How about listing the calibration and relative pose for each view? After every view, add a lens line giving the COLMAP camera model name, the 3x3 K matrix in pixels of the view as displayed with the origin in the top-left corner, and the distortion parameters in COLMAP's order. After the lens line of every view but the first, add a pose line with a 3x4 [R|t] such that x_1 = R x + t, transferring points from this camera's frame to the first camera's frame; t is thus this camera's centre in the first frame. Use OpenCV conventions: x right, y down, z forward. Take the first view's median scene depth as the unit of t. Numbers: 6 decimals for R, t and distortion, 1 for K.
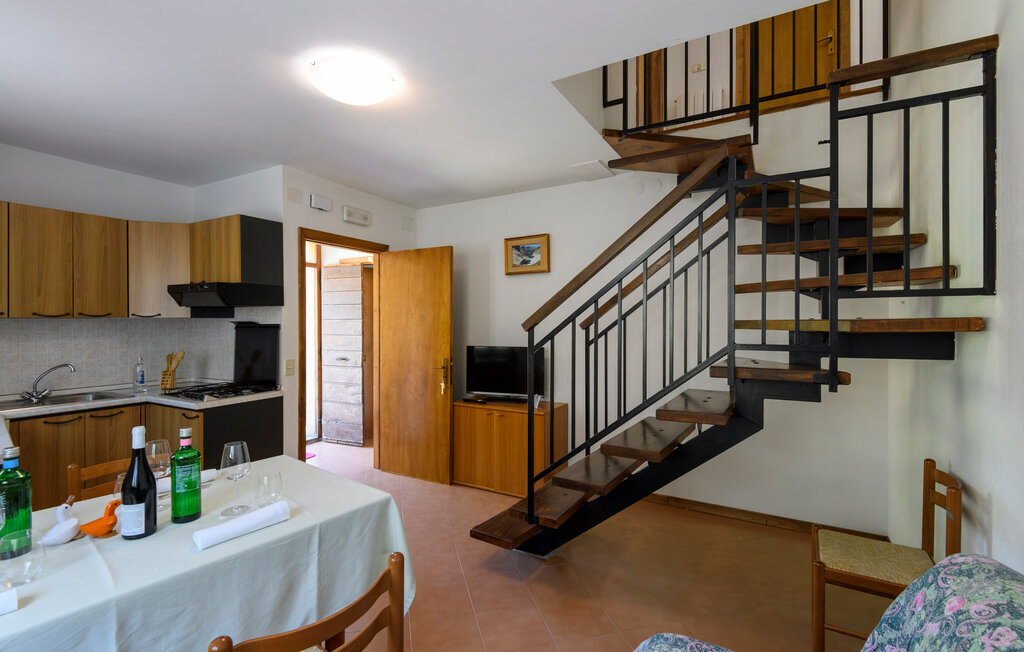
lens RADIAL K [[462.1, 0, 510.0], [0, 462.1, 323.3], [0, 0, 1]] dist [0.003041, -0.000392]
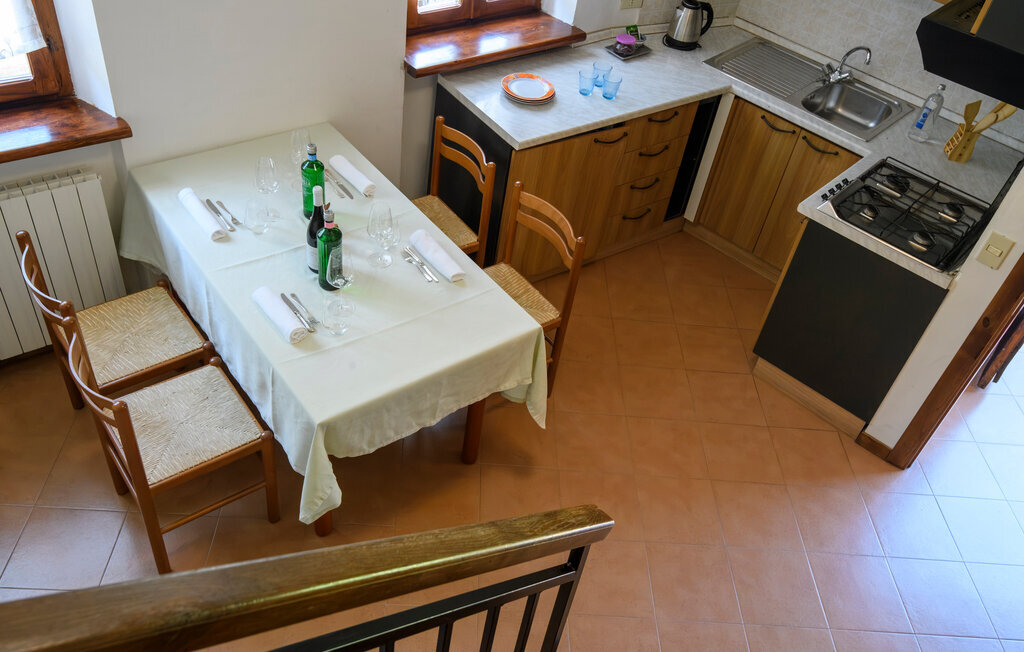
lens RADIAL K [[870.3, 0, 498.1], [0, 870.3, 323.4], [0, 0, 1]] dist [0.008292, 0.004718]
pose [[-0.245002, 0.639141, -0.729022, 0.322092], [-0.114864, 0.727508, 0.676416, -0.407628], [0.962694, 0.249462, -0.104827, 0.727654]]
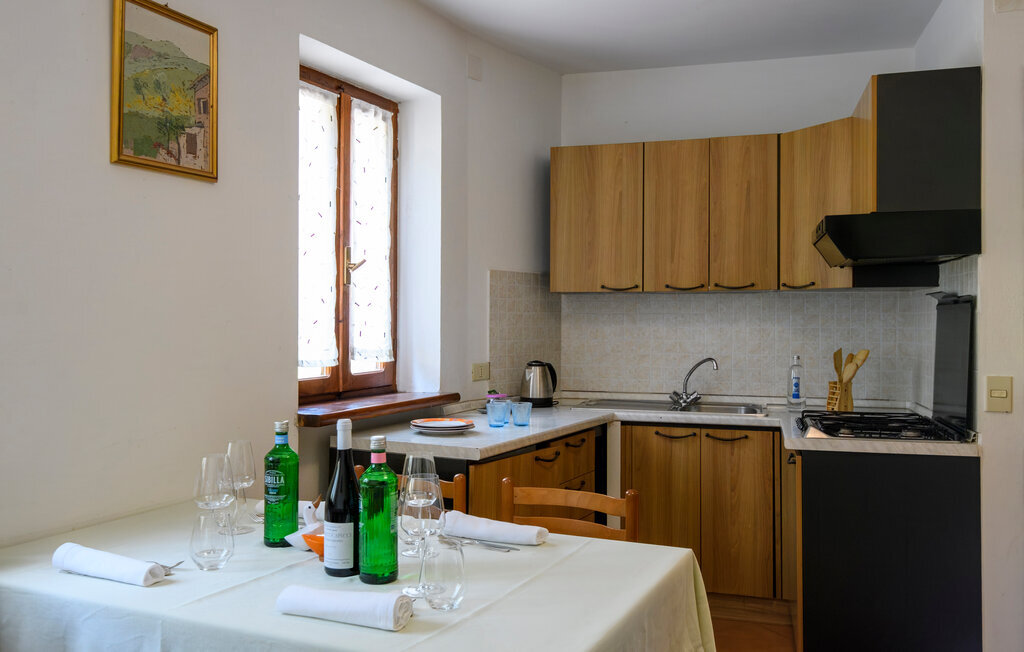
lens RADIAL K [[848.3, 0, 491.4], [0, 848.3, 325.7], [0, 0, 1]] dist [0.011558, -0.003479]
pose [[0.216035, 0.009376, -0.976340, 0.221482], [-0.006485, 0.999946, 0.008167, 0.031255], [0.976364, 0.004567, 0.216085, 0.404838]]
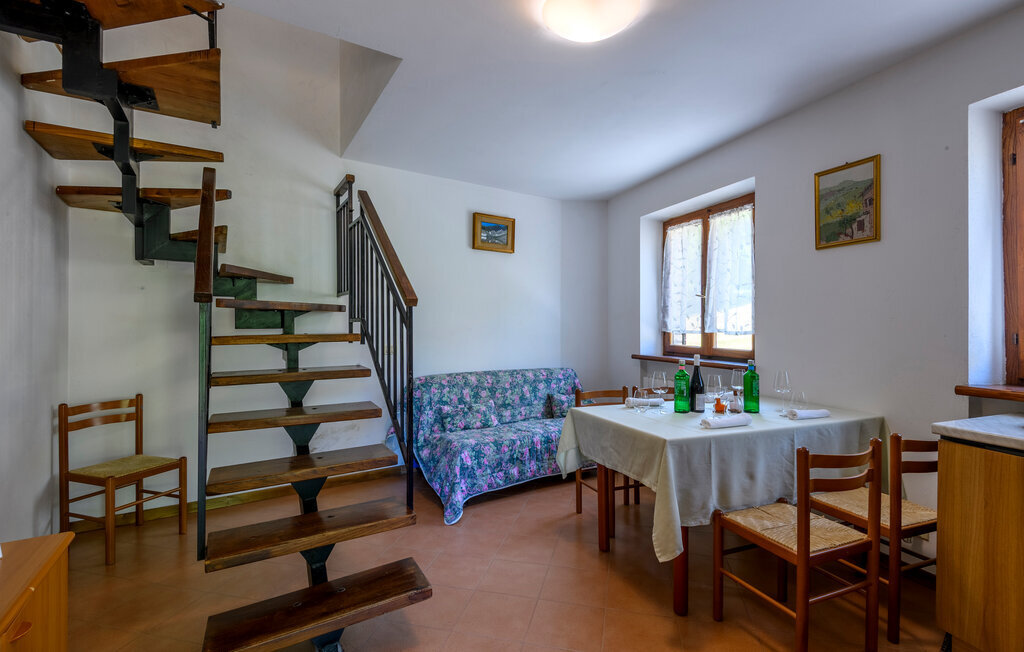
lens RADIAL K [[462.1, 0, 510.0], [0, 462.1, 323.3], [0, 0, 1]] dist [0.003041, -0.000392]
pose [[-0.887044, 0.008157, 0.461613, -0.426304], [0.008560, 0.999963, -0.001222, 0.040368], [-0.461606, 0.002868, -0.887081, 1.307427]]
